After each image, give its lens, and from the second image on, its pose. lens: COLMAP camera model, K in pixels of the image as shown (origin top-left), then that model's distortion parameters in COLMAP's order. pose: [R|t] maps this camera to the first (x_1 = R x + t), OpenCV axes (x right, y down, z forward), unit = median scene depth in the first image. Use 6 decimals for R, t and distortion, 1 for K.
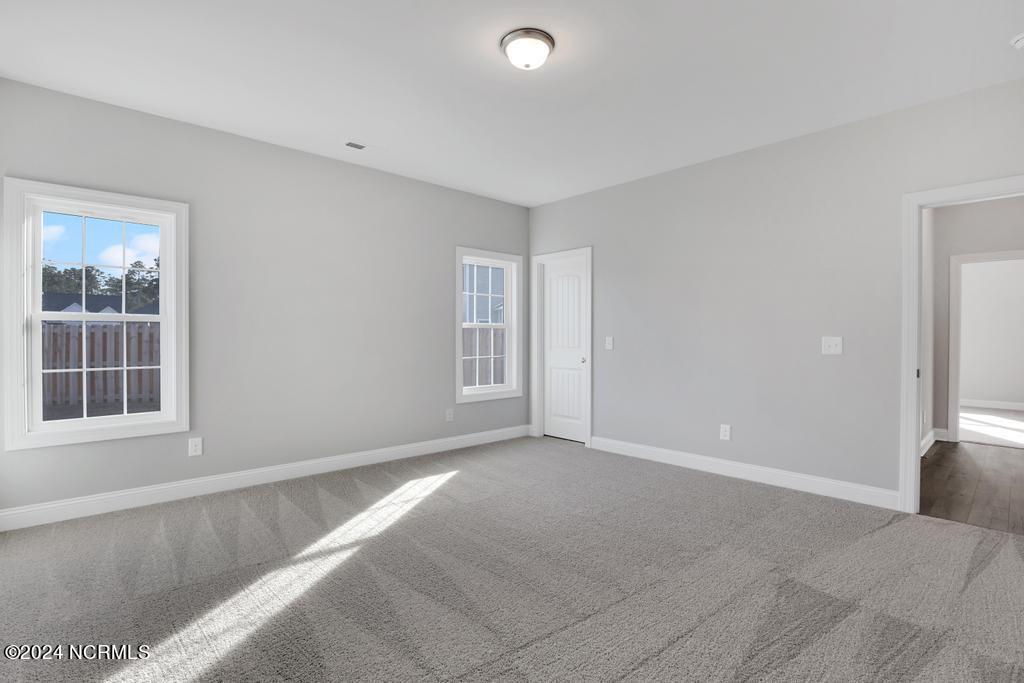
lens RADIAL K [[506.6, 0, 512.9], [0, 506.6, 333.3], [0, 0, 1]] dist [-0.072795, 0.034426]
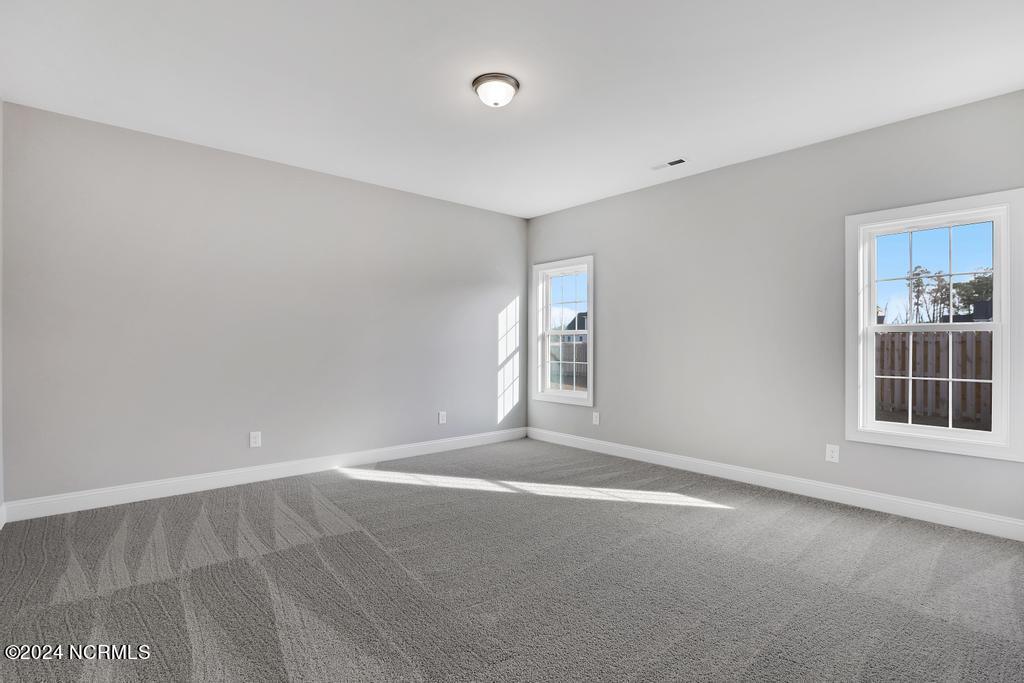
lens RADIAL K [[506.6, 0, 512.9], [0, 506.6, 333.3], [0, 0, 1]] dist [-0.072795, 0.034426]
pose [[-0.054254, -0.020522, -0.998316, 0.255909], [-0.002002, 0.999789, -0.020443, 0.002286], [0.998525, 0.000889, -0.054284, 0.244030]]
